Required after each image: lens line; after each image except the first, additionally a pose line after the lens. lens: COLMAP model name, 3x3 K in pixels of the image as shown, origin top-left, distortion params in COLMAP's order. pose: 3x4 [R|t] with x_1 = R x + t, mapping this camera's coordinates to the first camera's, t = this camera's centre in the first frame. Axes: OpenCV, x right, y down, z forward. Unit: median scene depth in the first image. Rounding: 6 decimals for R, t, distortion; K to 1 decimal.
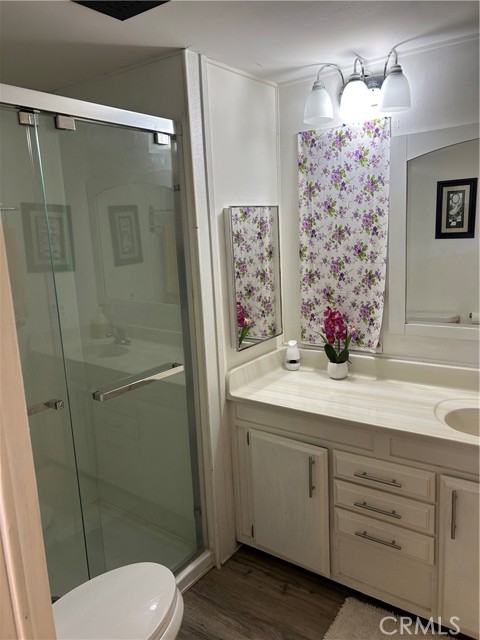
lens RADIAL K [[480.1, 0, 237.0], [0, 480.1, 320.6], [0, 0, 1]] dist [0.061589, -0.075946]
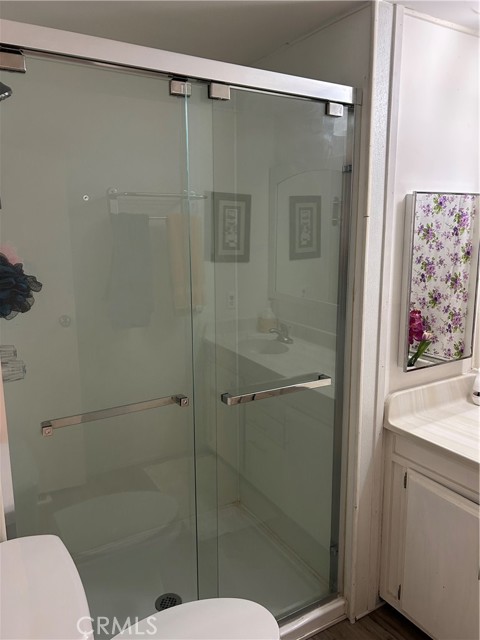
lens RADIAL K [[480.1, 0, 238.1], [0, 480.1, 319.8], [0, 0, 1]] dist [0.061589, -0.075946]
pose [[0.917959, 0.112175, -0.380483, 0.042868], [-0.111101, 0.993498, 0.024863, -0.011215], [0.380798, 0.019449, 0.924454, 0.132944]]
